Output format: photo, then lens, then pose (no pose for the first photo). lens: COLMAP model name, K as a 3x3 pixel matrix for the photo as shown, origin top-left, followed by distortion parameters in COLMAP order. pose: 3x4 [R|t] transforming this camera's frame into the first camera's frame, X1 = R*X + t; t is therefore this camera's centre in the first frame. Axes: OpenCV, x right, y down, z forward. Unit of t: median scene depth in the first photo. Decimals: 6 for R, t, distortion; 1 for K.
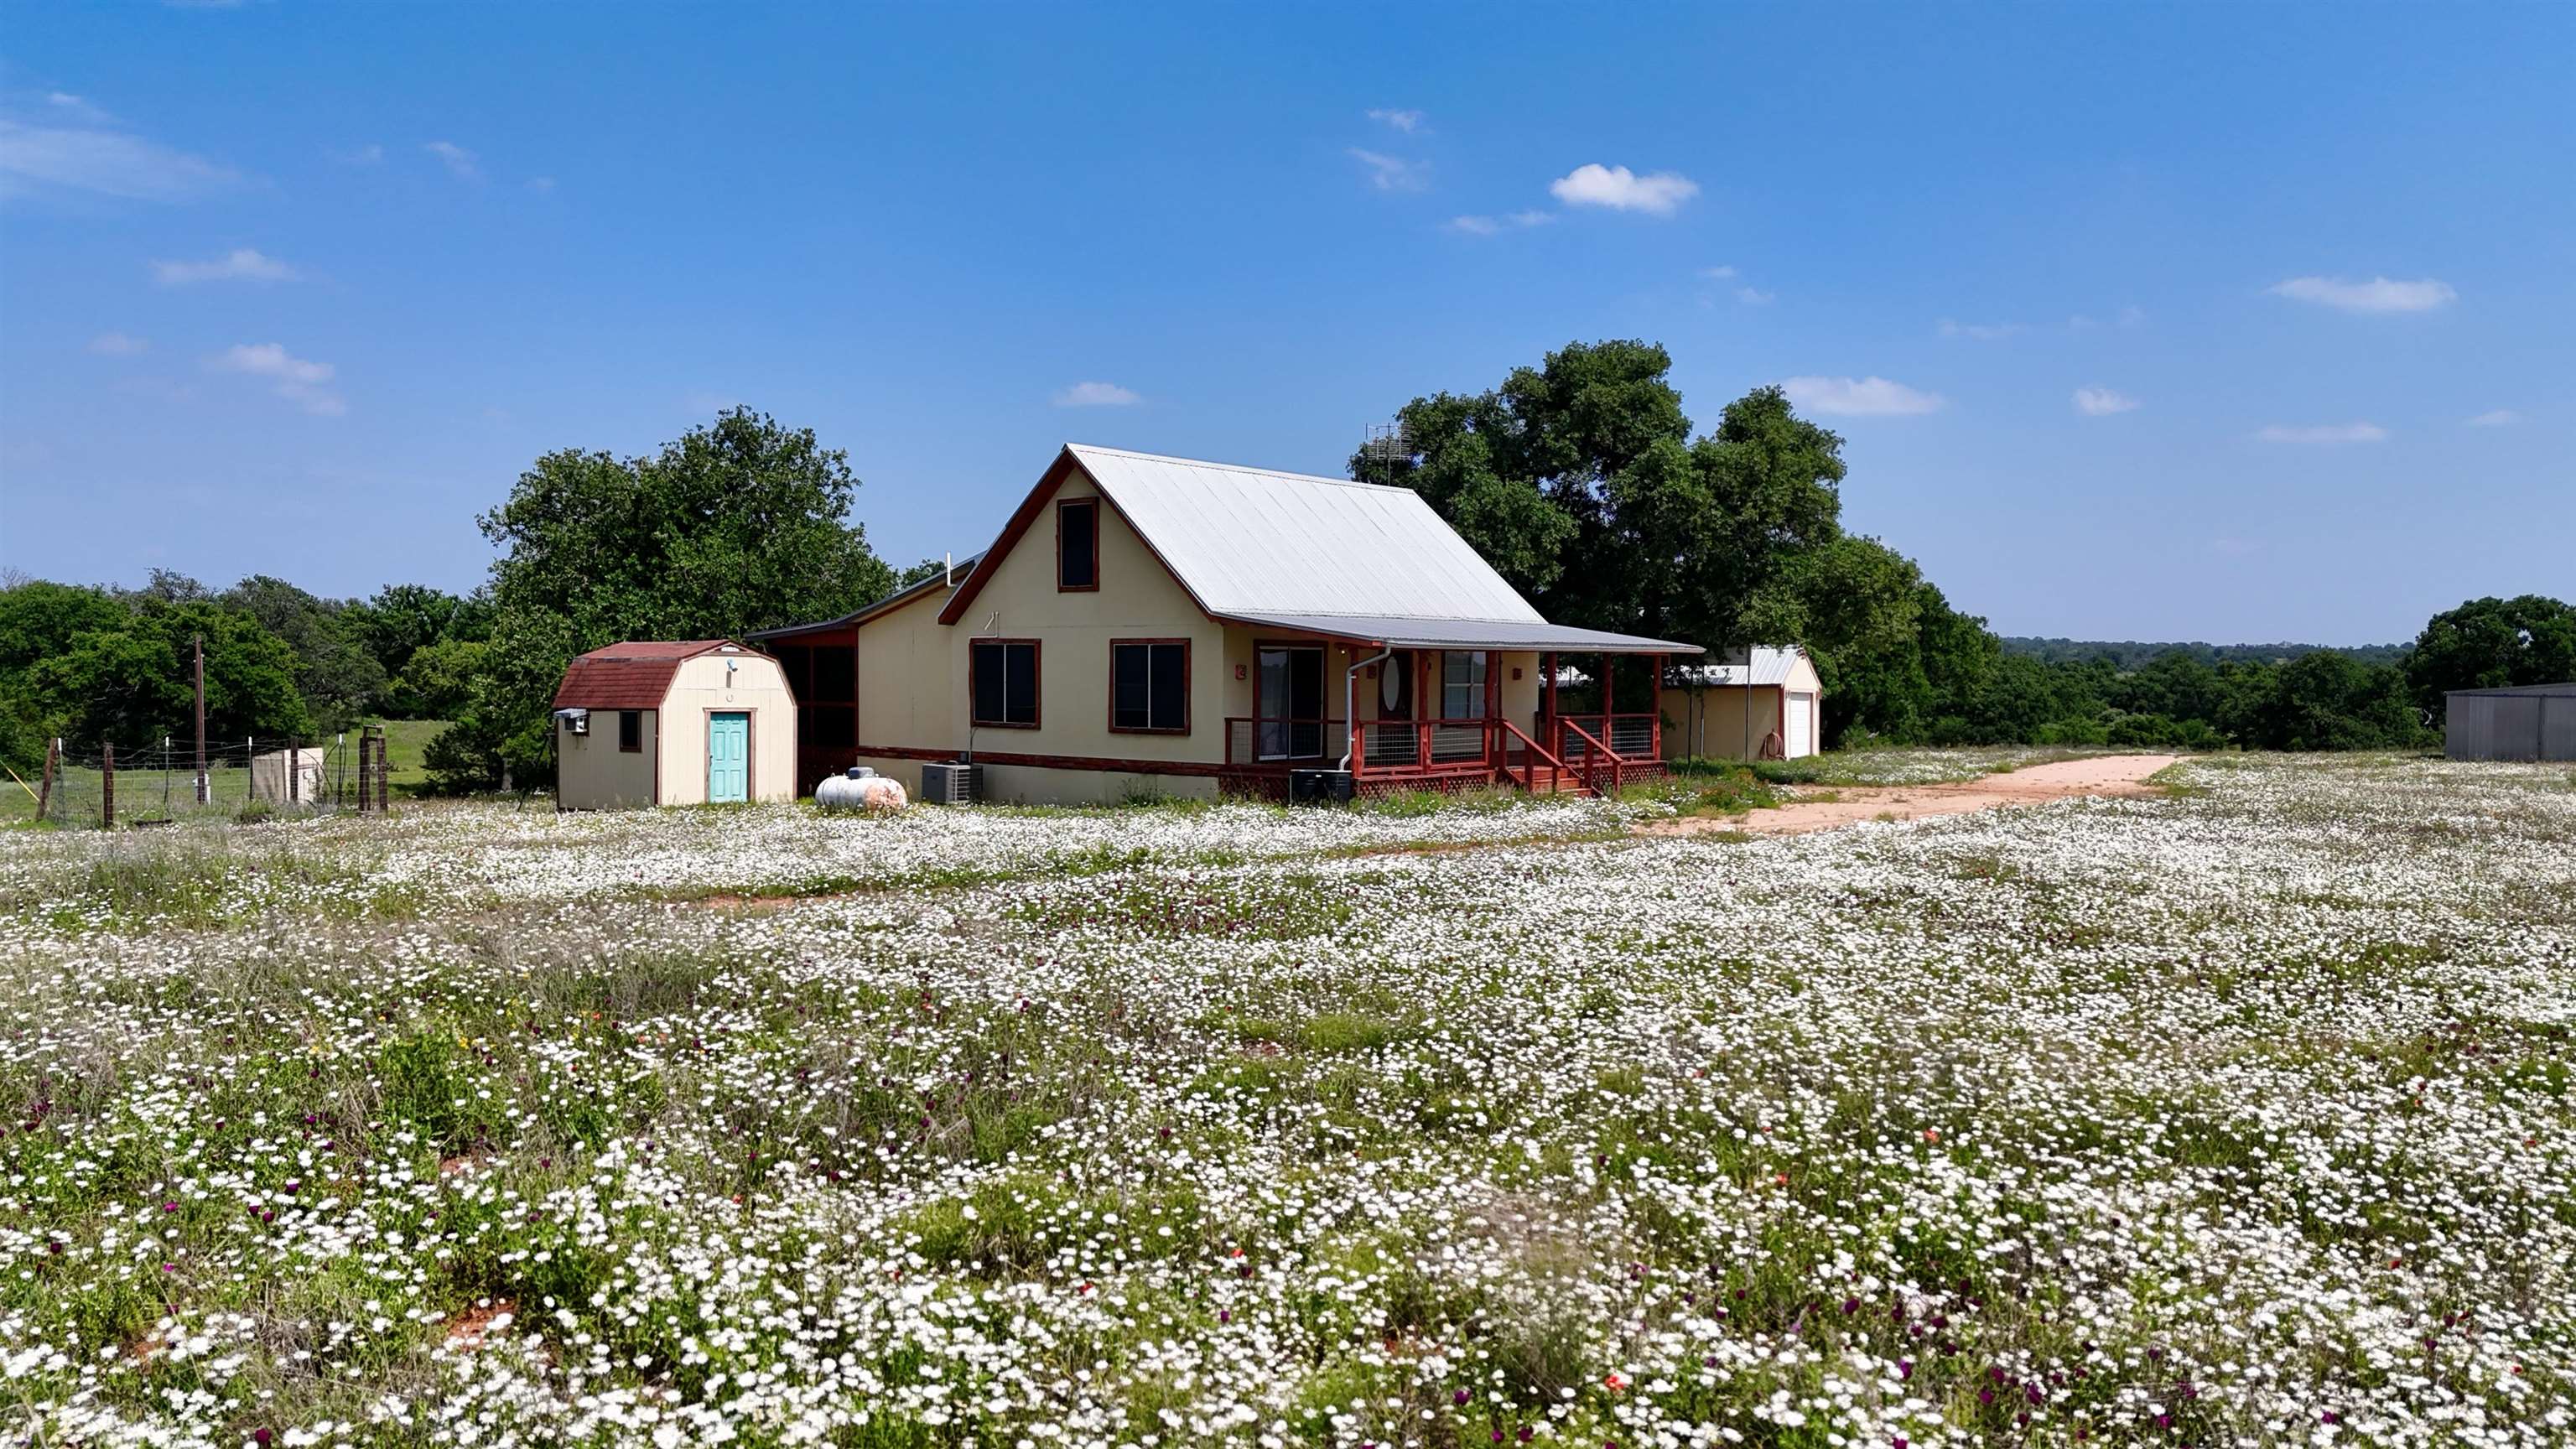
lens RADIAL K [[1755.8, 0, 1288.0], [0, 1755.8, 724.5], [0, 0, 1]] dist [-0.002109, -0.000336]
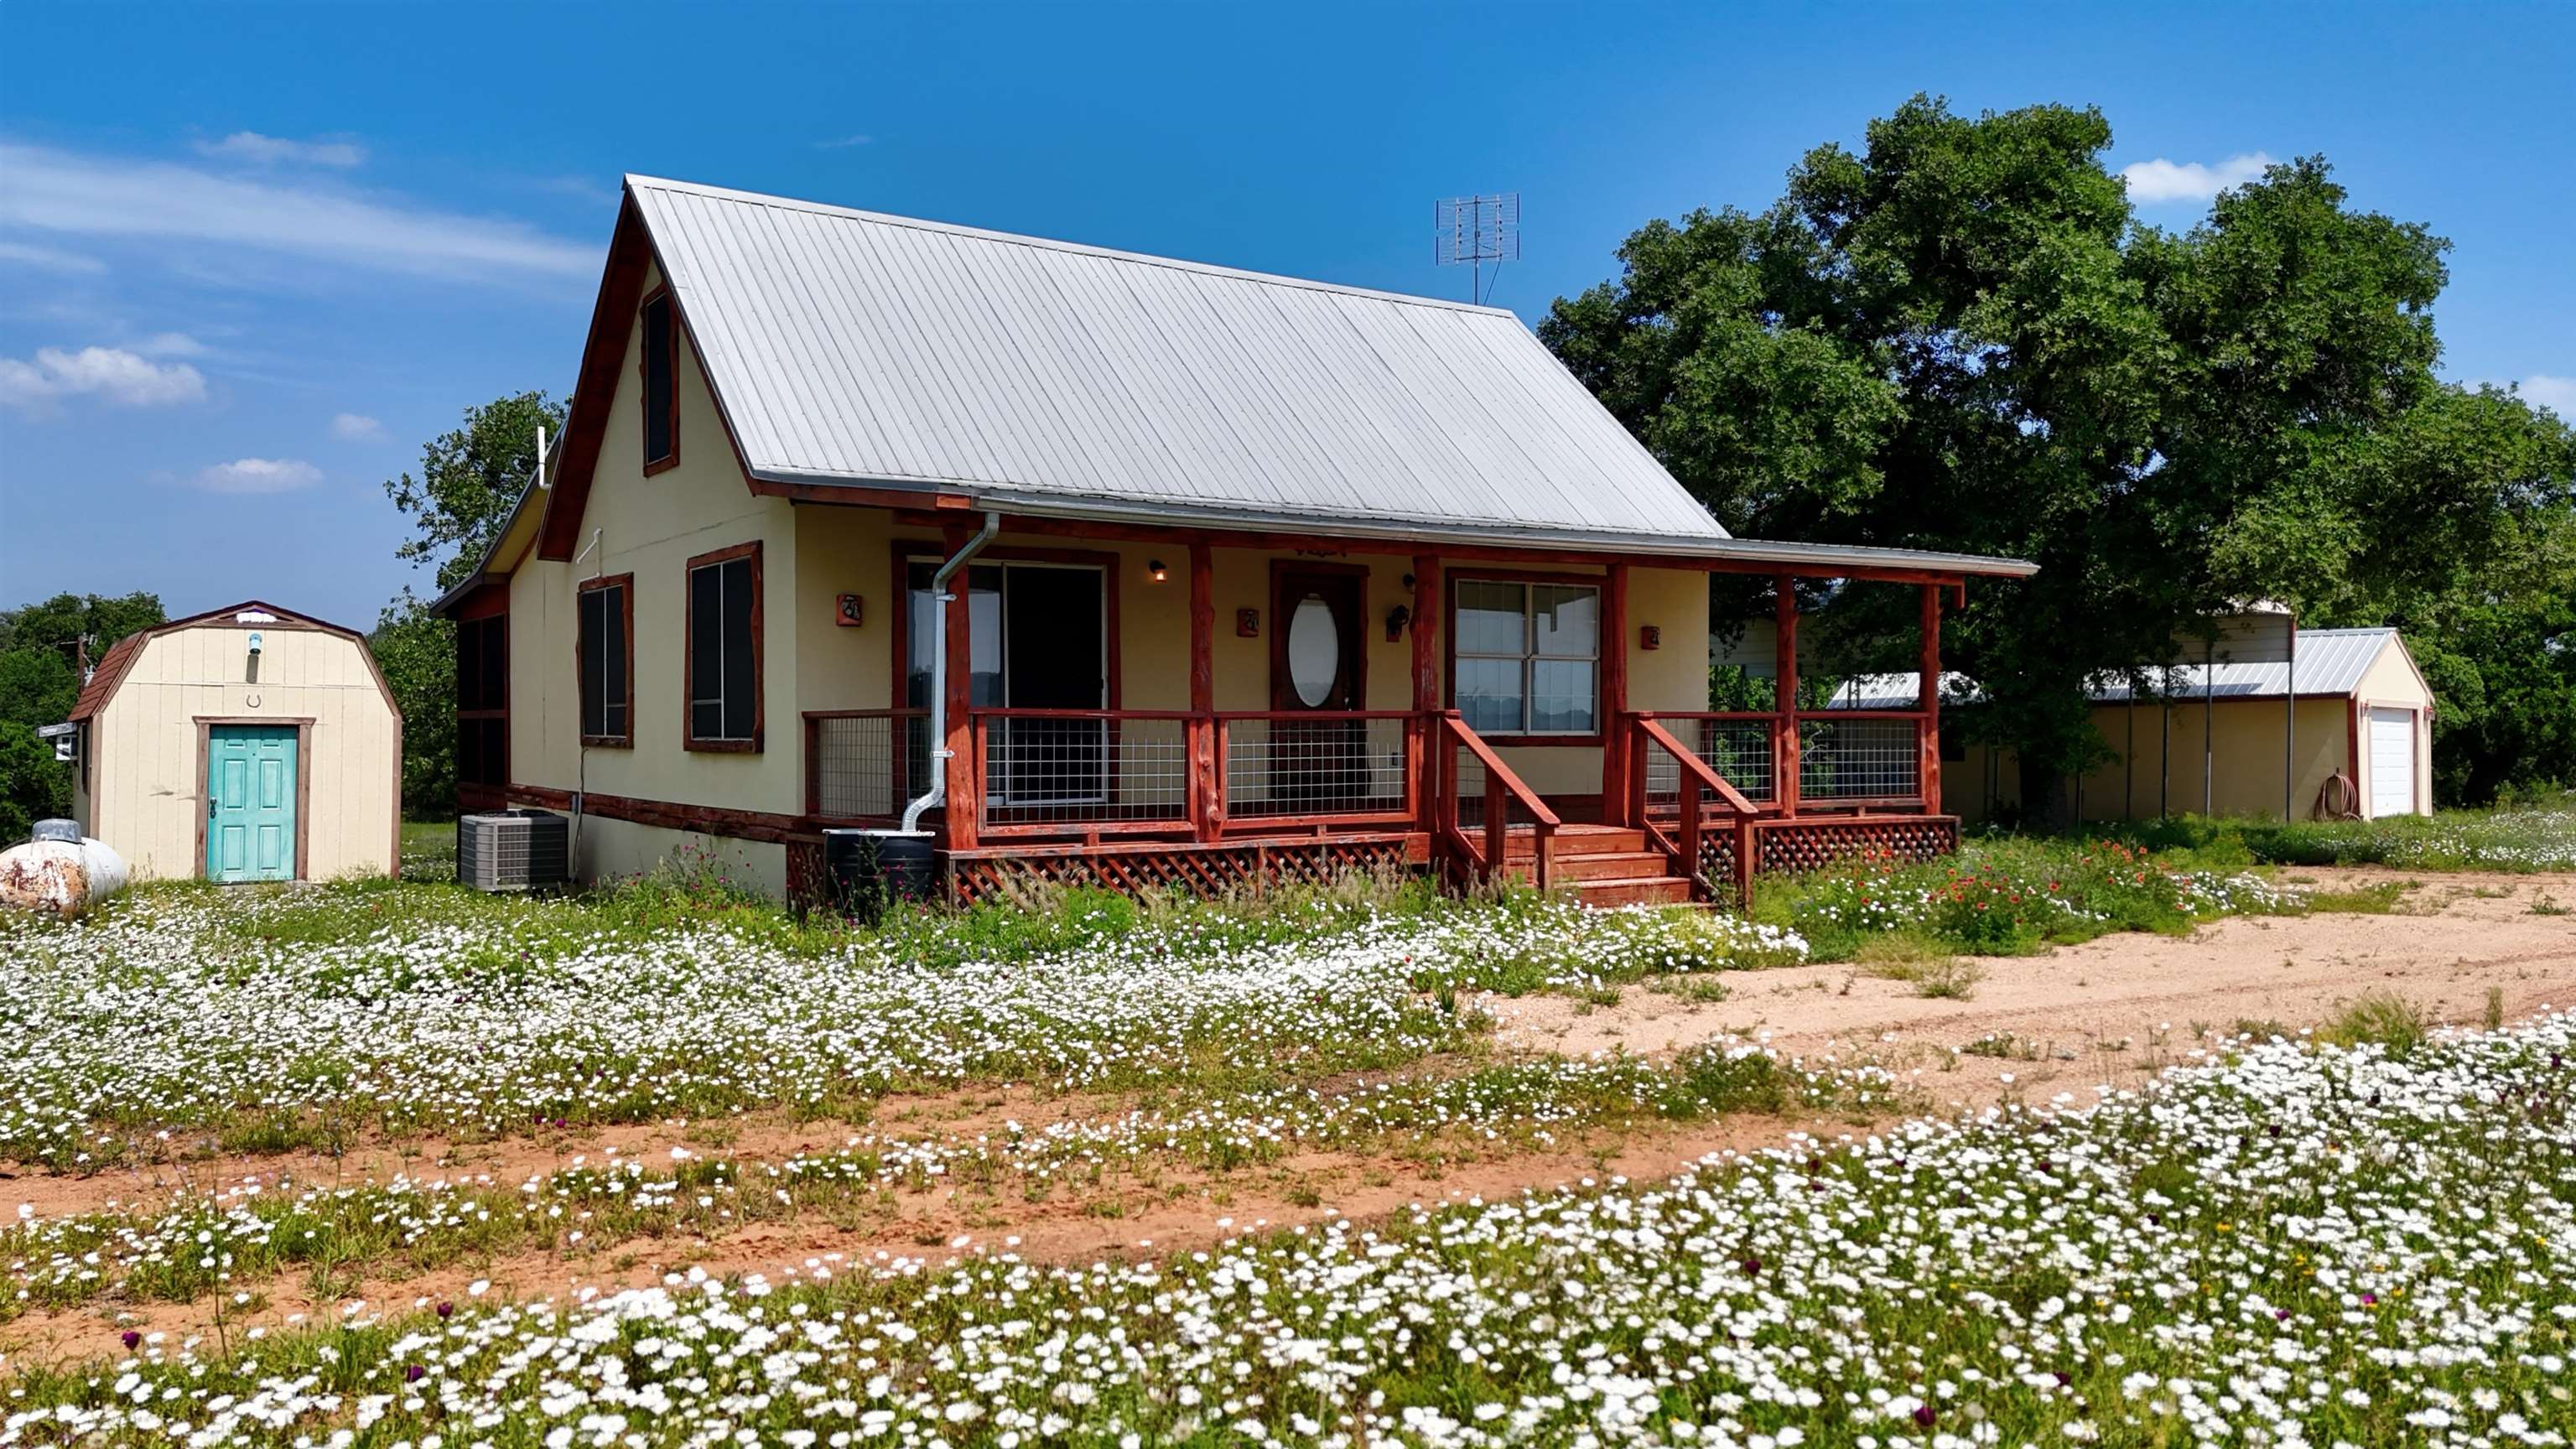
lens RADIAL K [[1906.9, 0, 1288.0], [0, 1906.9, 724.5], [0, 0, 1]] dist [0.003857, -0.000338]
pose [[0.963372, -0.008257, -0.268042, 0.138746], [0.000208, 0.999549, -0.030042, 0.009034], [0.268169, 0.028886, 0.962939, 0.366103]]
